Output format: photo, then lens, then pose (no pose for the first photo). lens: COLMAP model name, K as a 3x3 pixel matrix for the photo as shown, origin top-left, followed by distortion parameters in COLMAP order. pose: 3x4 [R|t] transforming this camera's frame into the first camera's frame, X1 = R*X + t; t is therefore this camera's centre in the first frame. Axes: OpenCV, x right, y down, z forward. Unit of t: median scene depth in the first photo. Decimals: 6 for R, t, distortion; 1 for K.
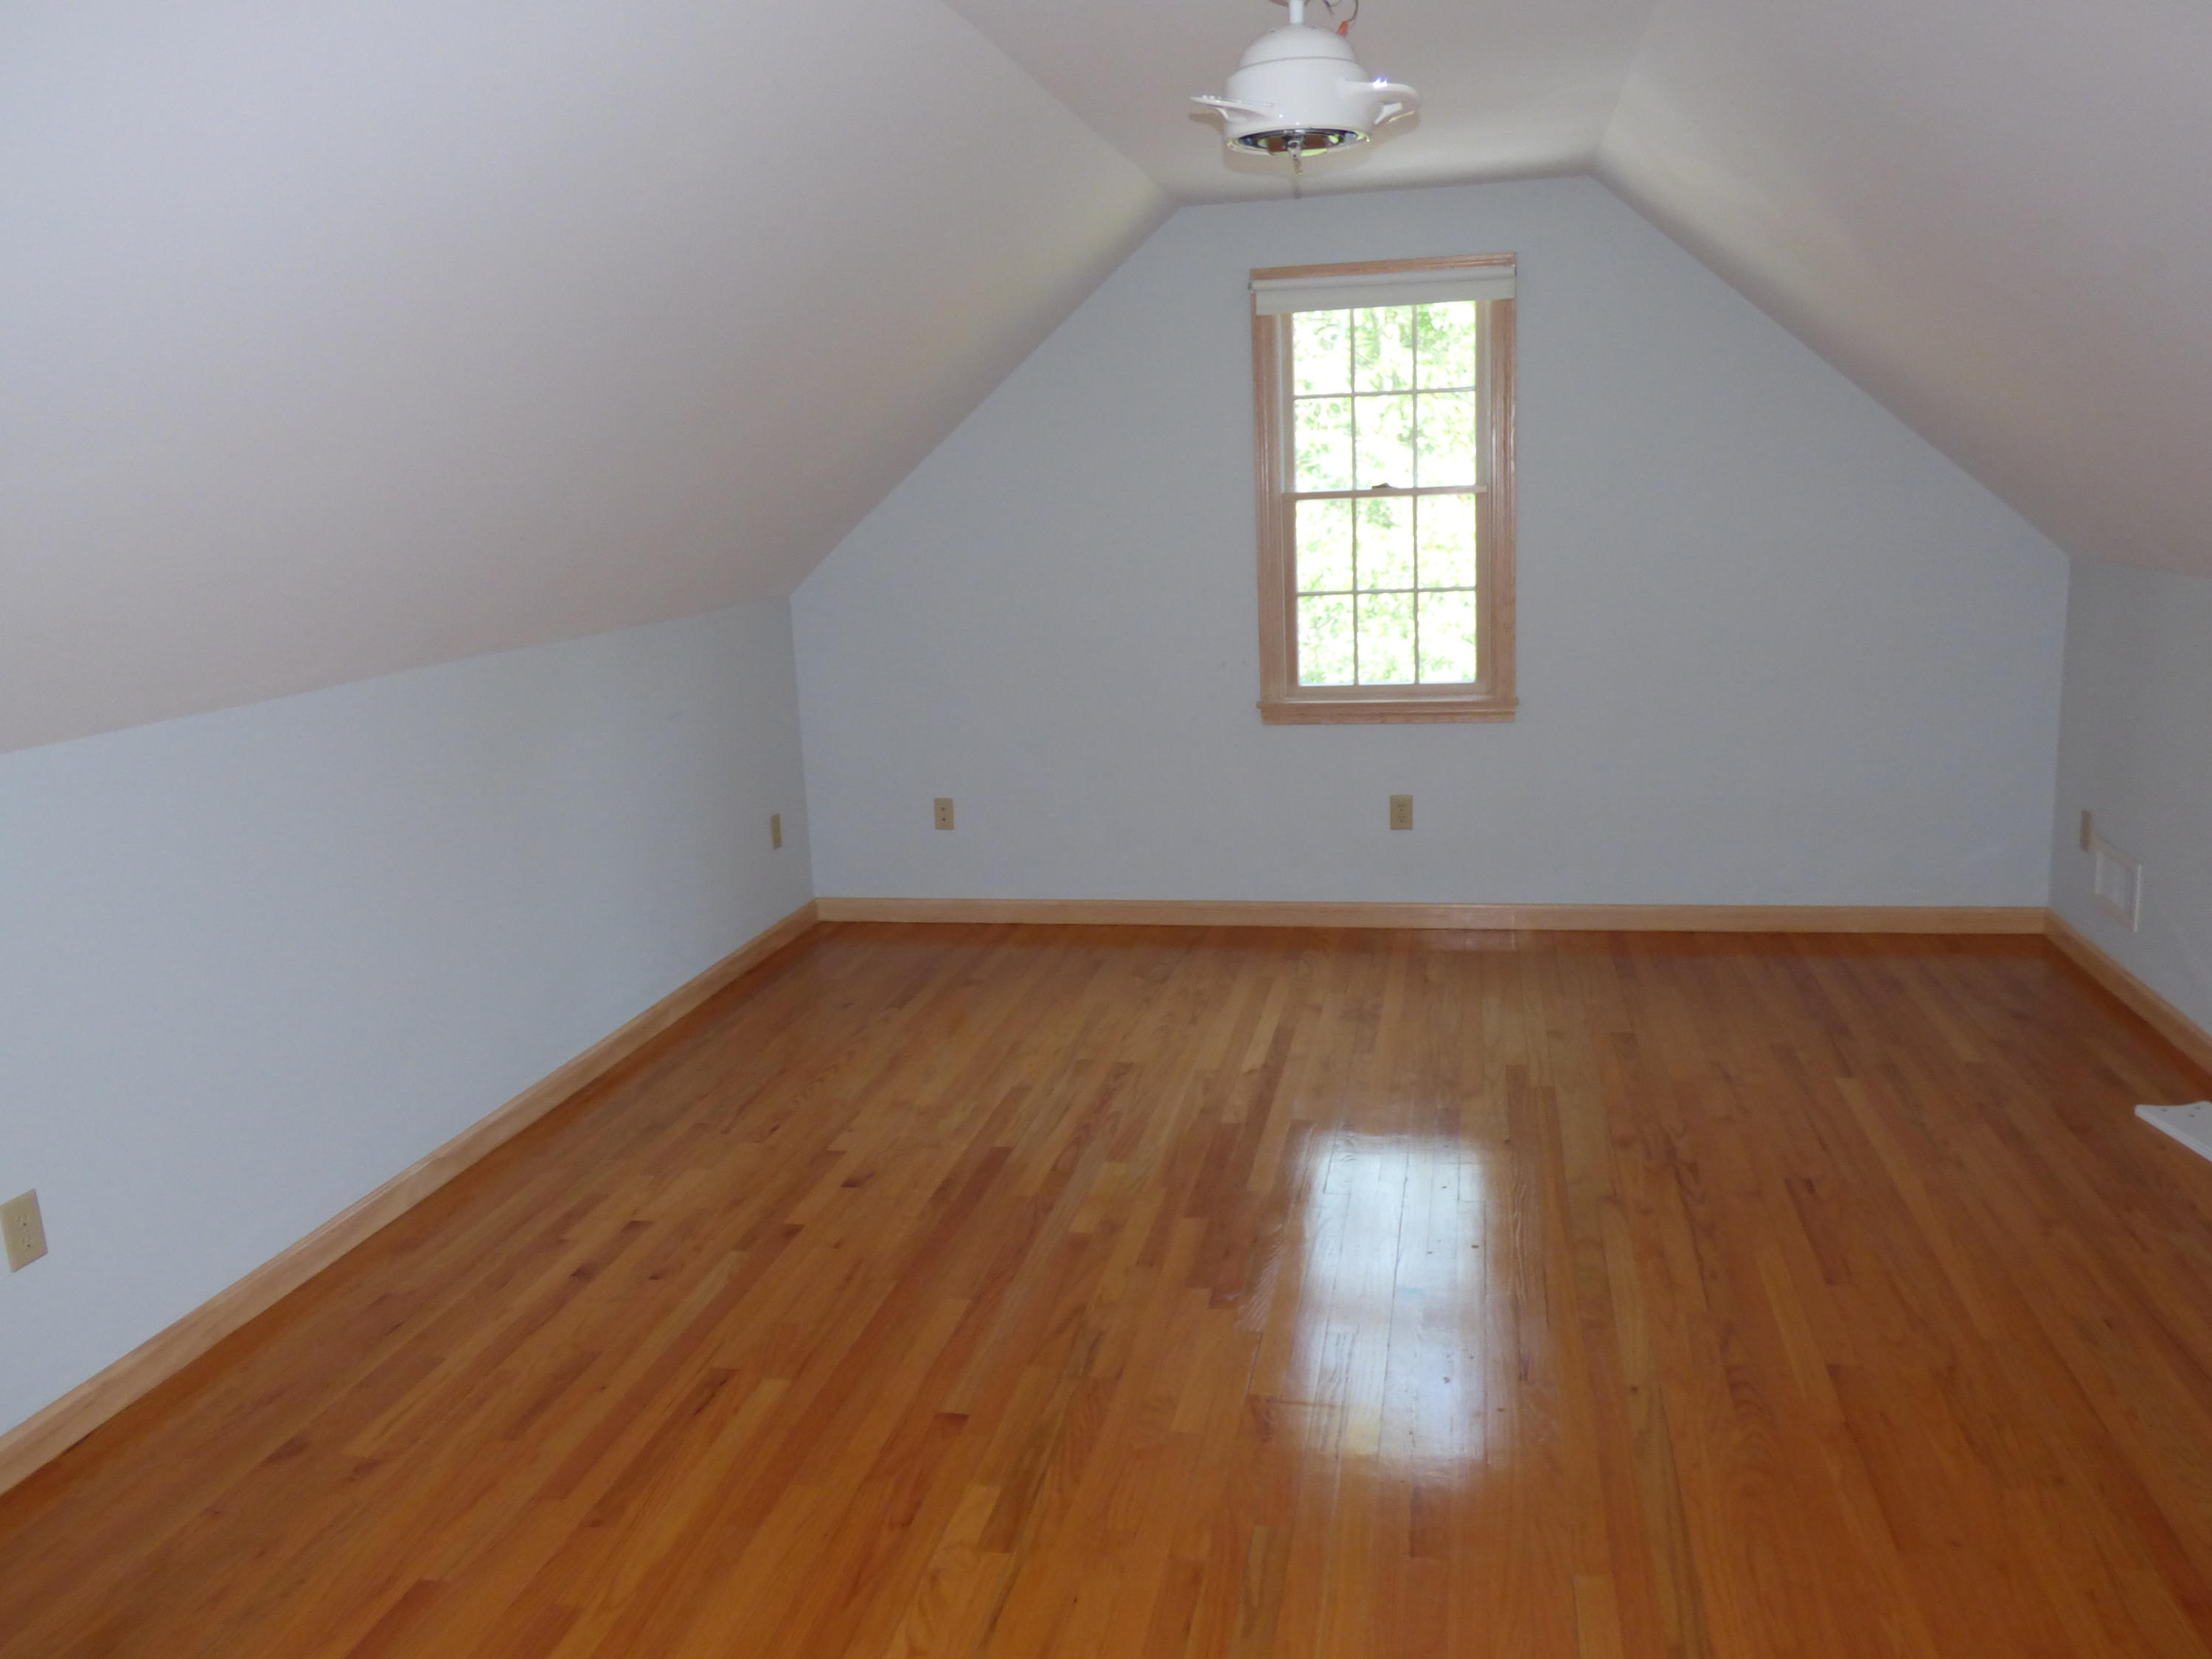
lens RADIAL K [[1765.1, 0, 1102.6], [0, 1765.1, 832.2], [0, 0, 1]] dist [0.002268, 0.006077]
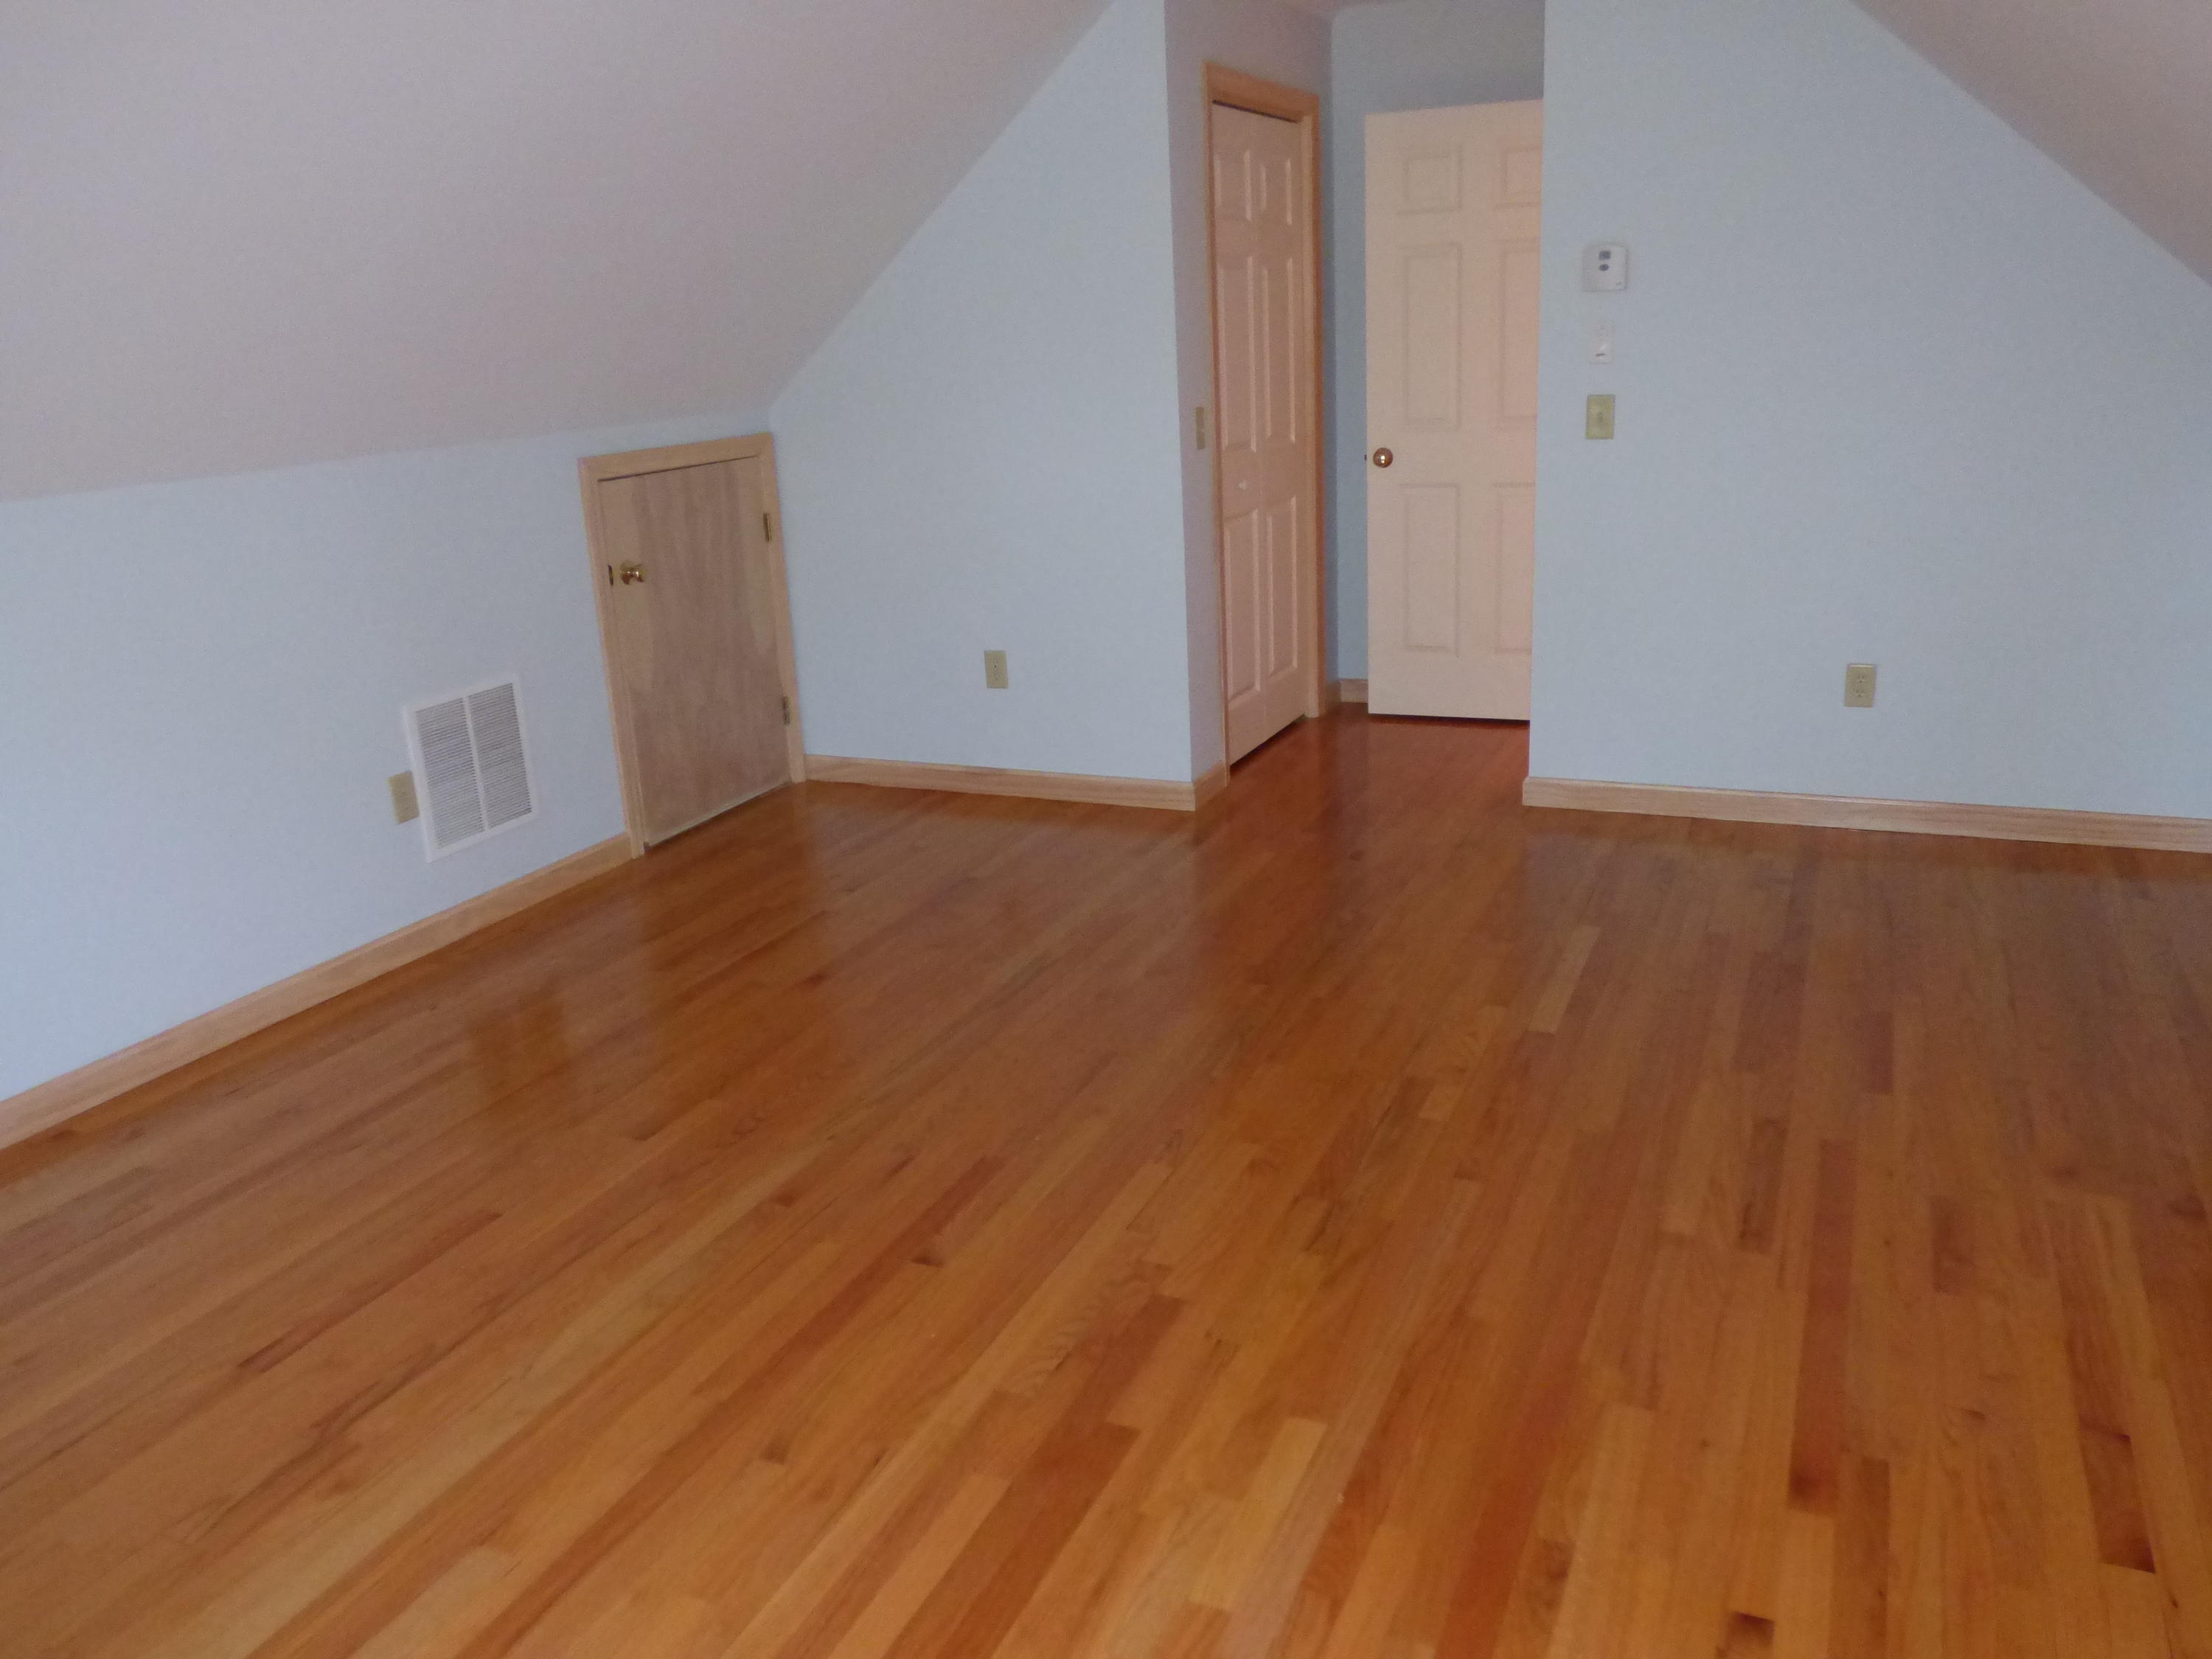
lens RADIAL K [[1765.1, 0, 1102.7], [0, 1765.1, 831.5], [0, 0, 1]] dist [0.002268, 0.006077]
pose [[-0.975733, 0.027125, 0.217279, -0.096202], [0.126825, 0.878915, 0.459808, -0.302923], [-0.178498, 0.476206, -0.861026, 1.664093]]
